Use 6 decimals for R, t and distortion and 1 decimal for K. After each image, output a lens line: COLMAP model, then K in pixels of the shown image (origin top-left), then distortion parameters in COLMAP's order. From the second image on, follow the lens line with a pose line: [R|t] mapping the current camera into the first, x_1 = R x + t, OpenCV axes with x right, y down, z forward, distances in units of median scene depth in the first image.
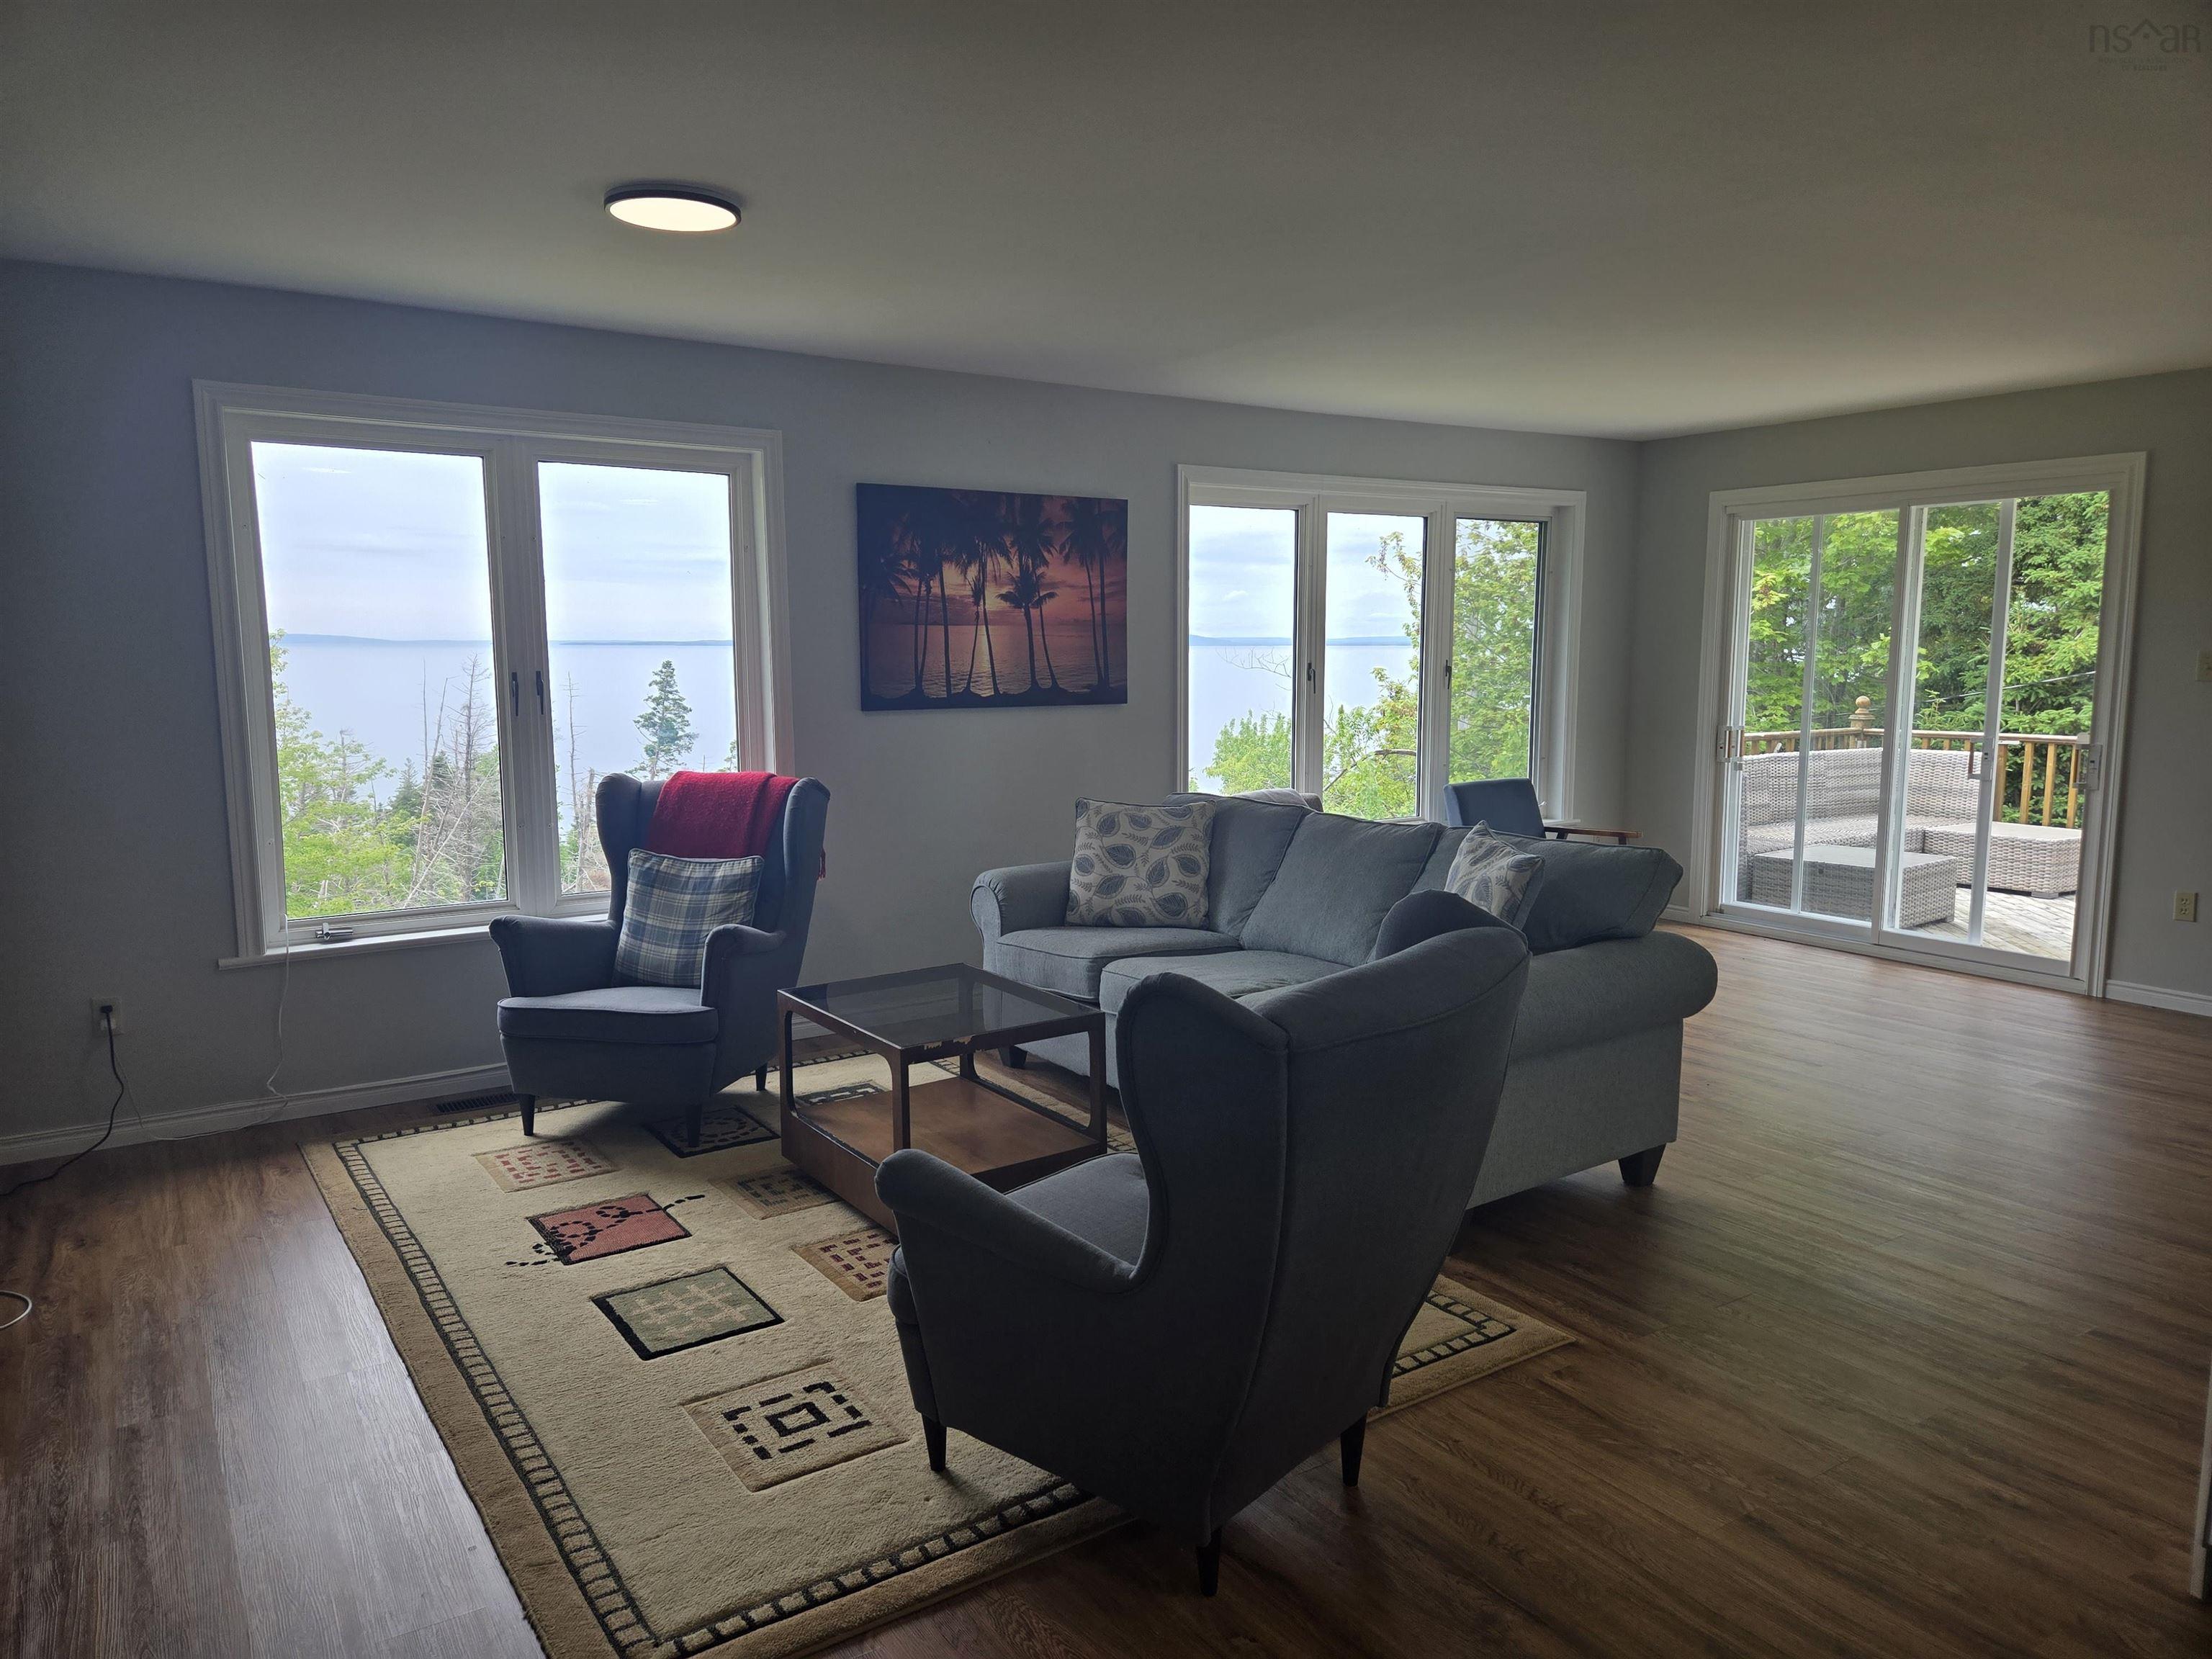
lens RADIAL K [[1472.5, 0, 1098.5], [0, 1472.5, 835.8], [0, 0, 1]] dist [0.094672, -0.082853]
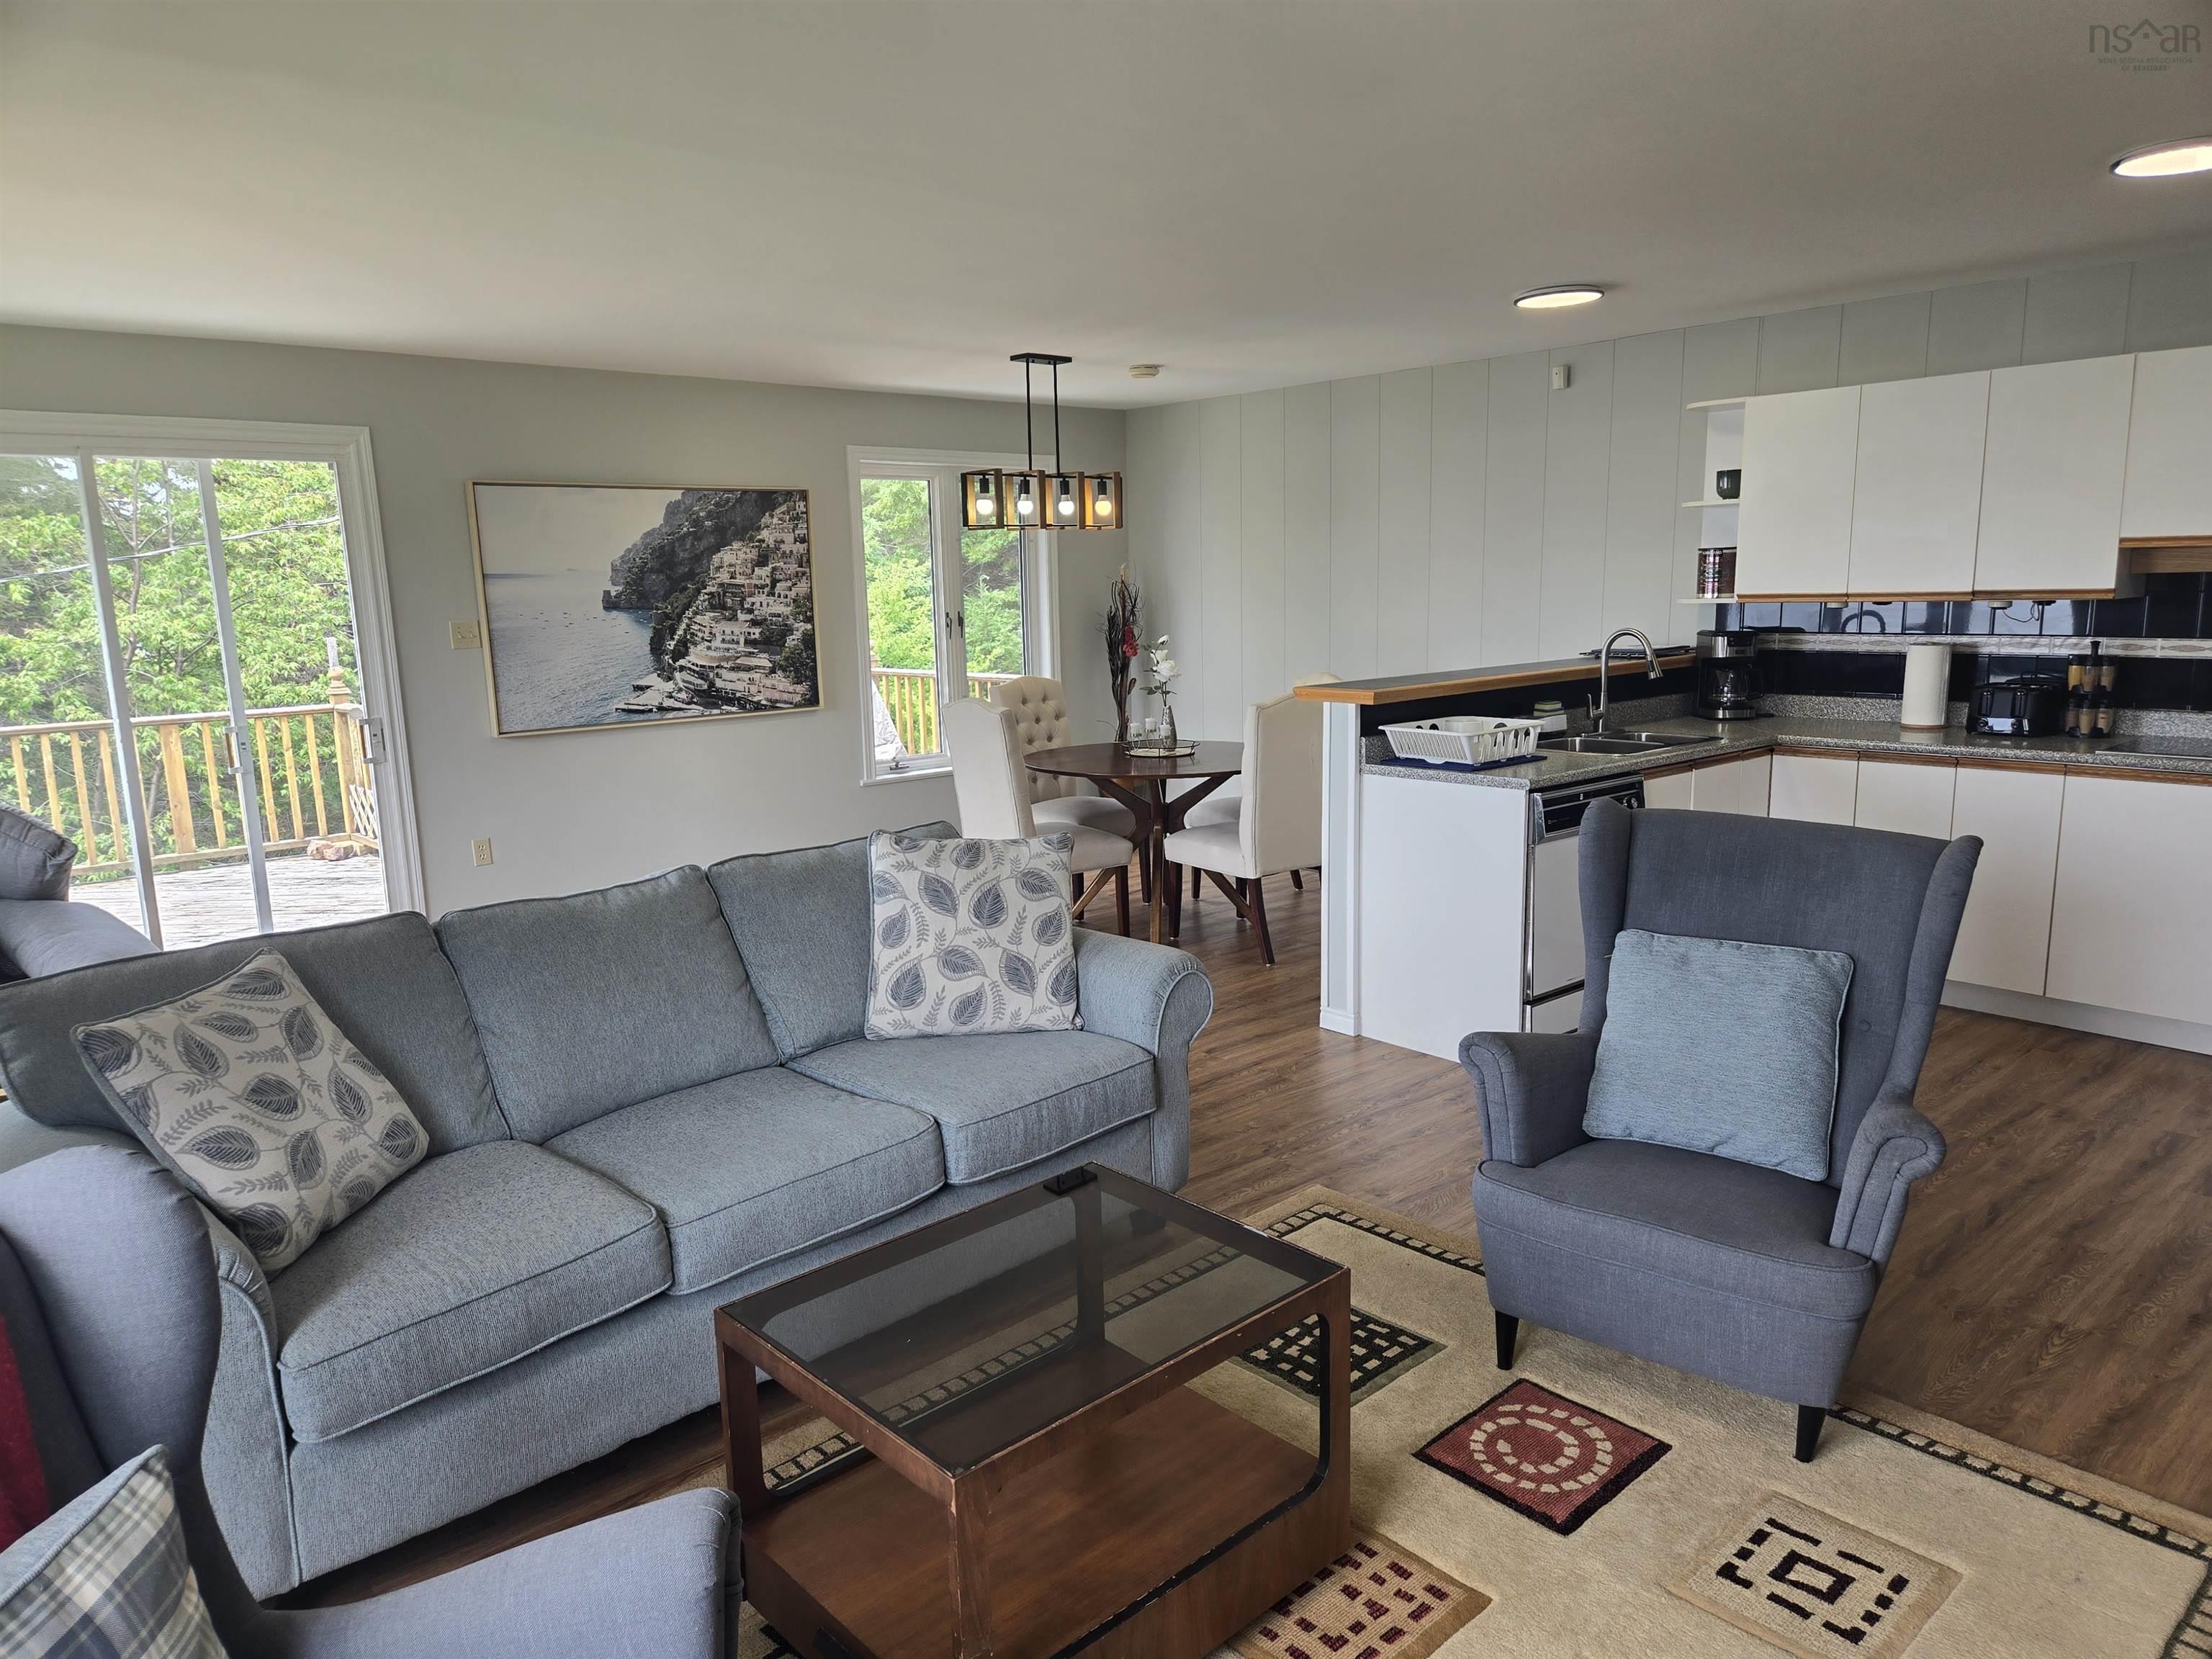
lens RADIAL K [[1472.5, 0, 1098.5], [0, 1472.5, 835.8], [0, 0, 1]] dist [0.094672, -0.082853]
pose [[-0.137300, -0.169568, 0.975907, -0.819208], [0.147903, 0.970684, 0.189468, -0.207093], [-0.979425, 0.170353, -0.108196, 1.288009]]
